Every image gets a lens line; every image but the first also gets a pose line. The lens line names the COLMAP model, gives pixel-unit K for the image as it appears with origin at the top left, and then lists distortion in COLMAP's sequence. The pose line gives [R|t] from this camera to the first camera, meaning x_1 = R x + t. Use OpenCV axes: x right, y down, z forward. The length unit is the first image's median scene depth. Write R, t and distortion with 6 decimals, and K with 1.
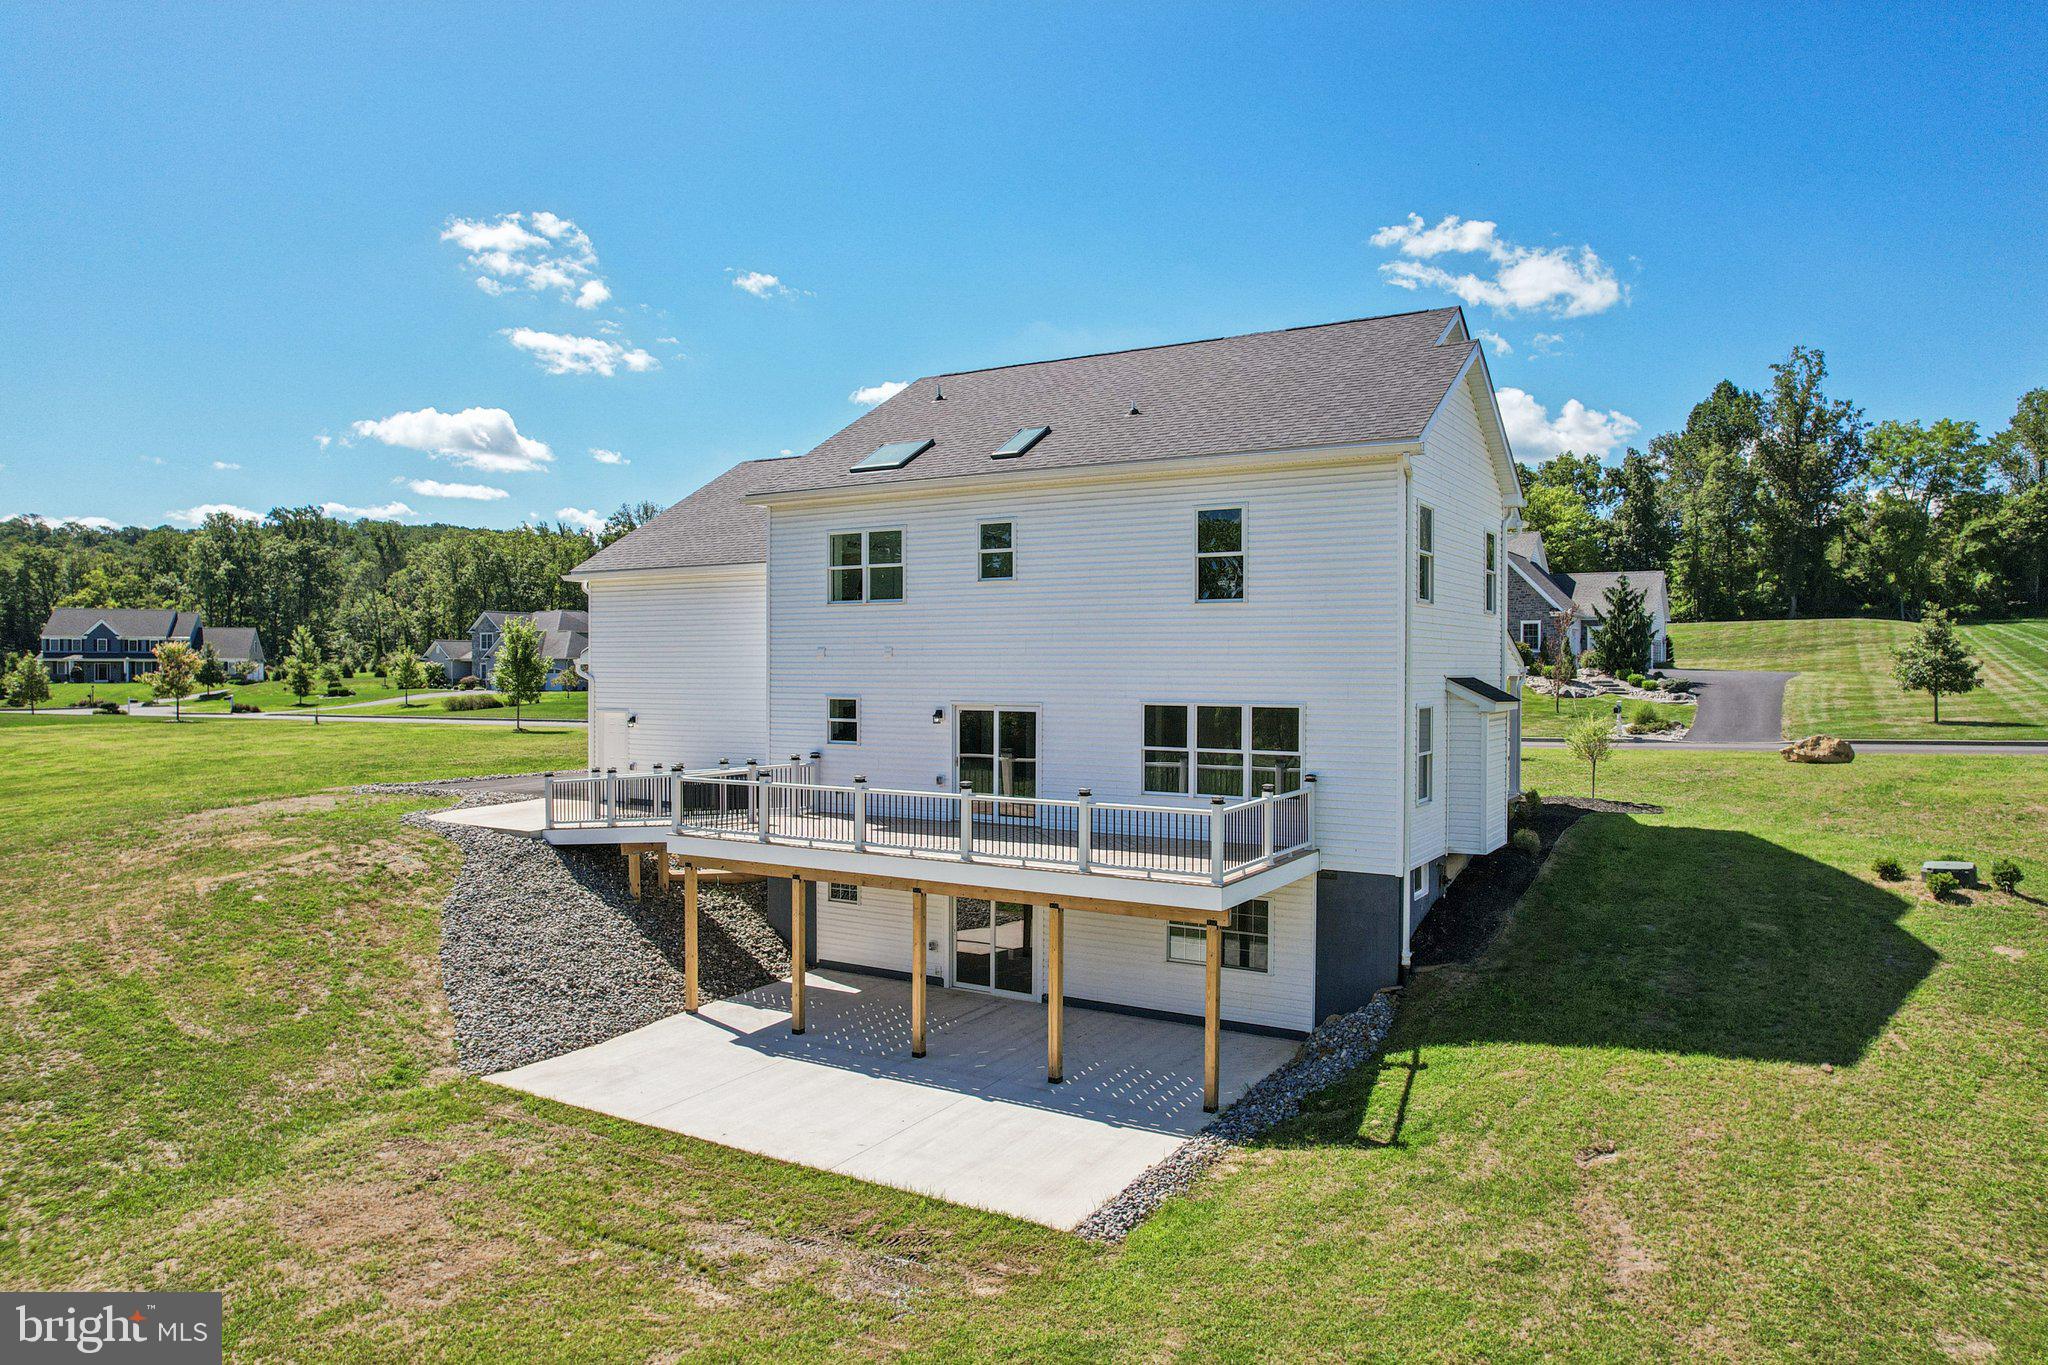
lens RADIAL K [[1334.0, 0, 1024.0], [0, 1334.0, 682.5], [0, 0, 1]] dist [-0.058847, 0.052559]
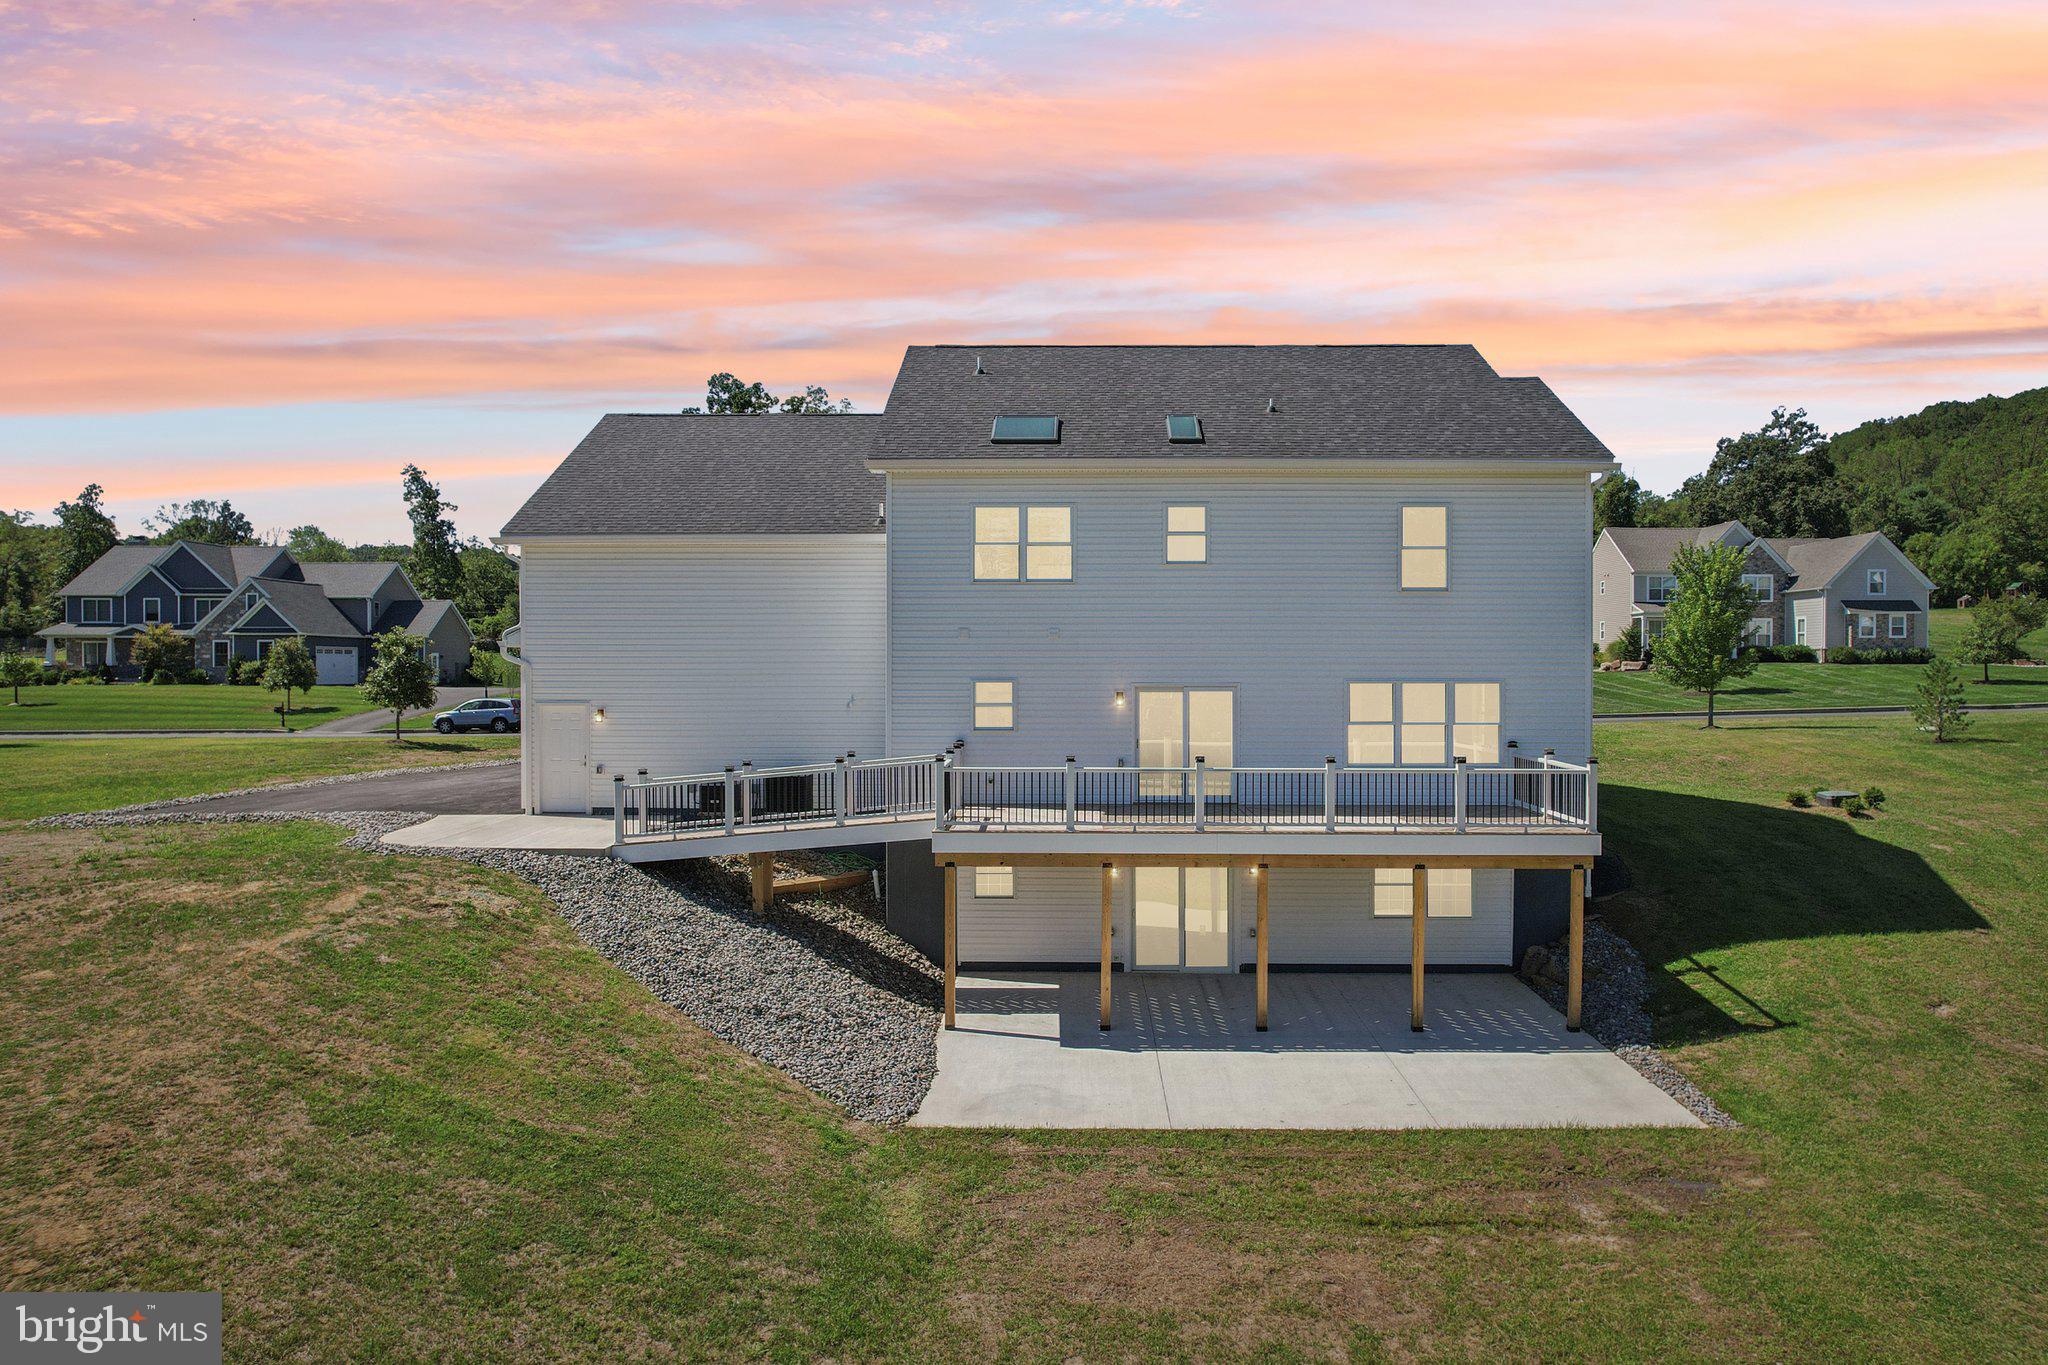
lens RADIAL K [[1334.0, 0, 1024.0], [0, 1334.0, 682.5], [0, 0, 1]] dist [-0.058847, 0.052559]
pose [[0.862265, -0.003082, 0.506449, -0.763343], [0.005342, 0.999981, -0.003010, 0.019456], [-0.506430, 0.005301, 0.862265, 0.225917]]
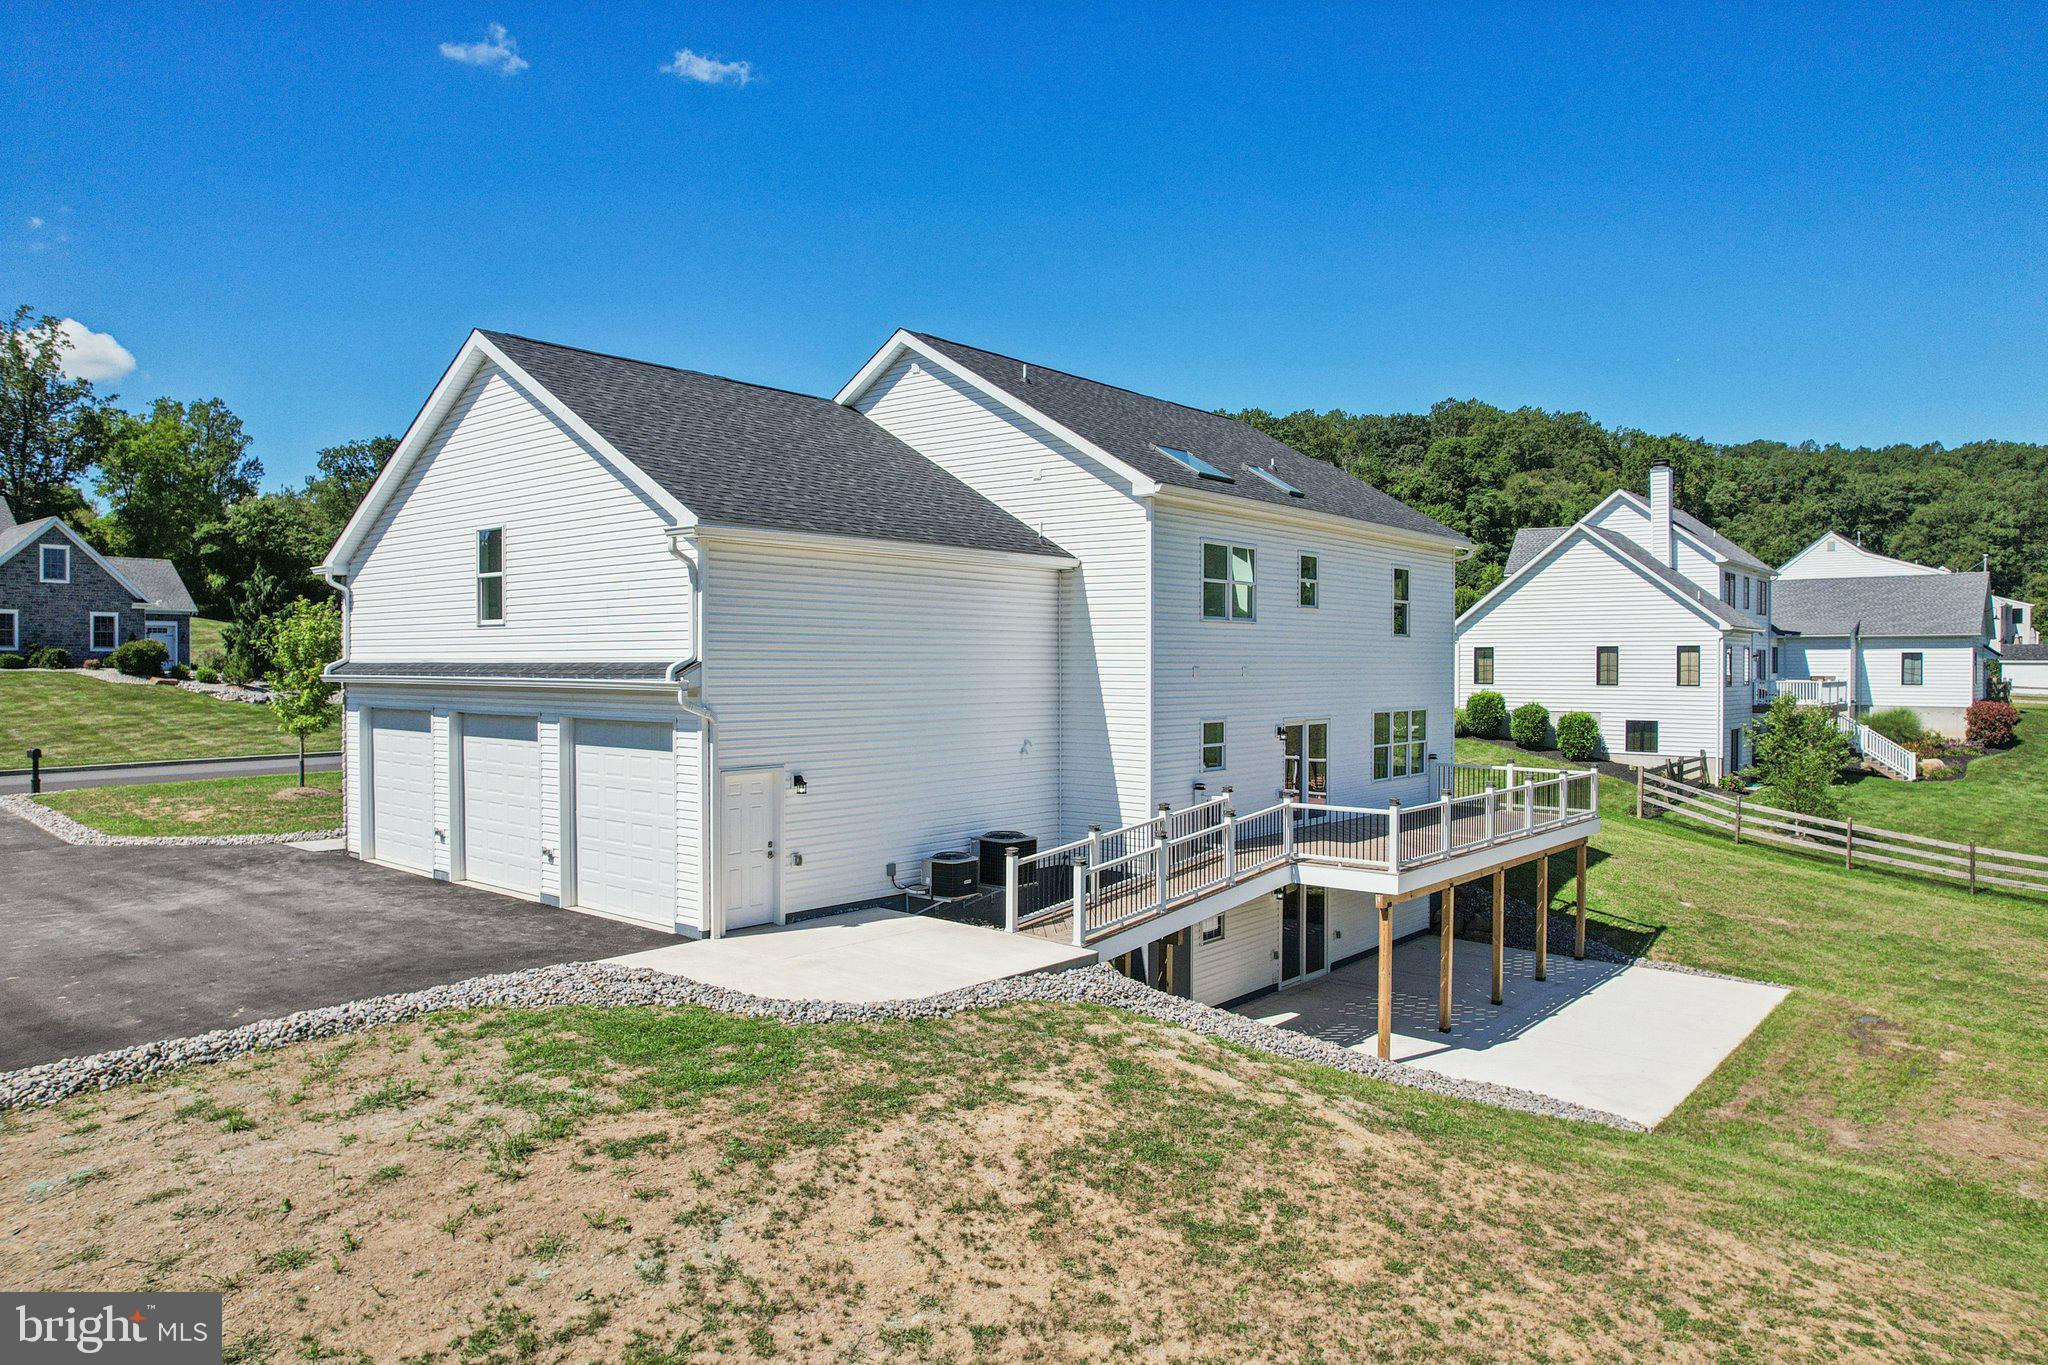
lens RADIAL K [[1370.1, 0, 1024.0], [0, 1370.1, 682.5], [0, 0, 1]] dist [-0.036807, 0.000431]
pose [[0.120666, -0.013267, 0.992605, -1.407376], [0.007888, 0.999892, 0.012406, -0.036096], [-0.992662, 0.006332, 0.120758, 1.306293]]
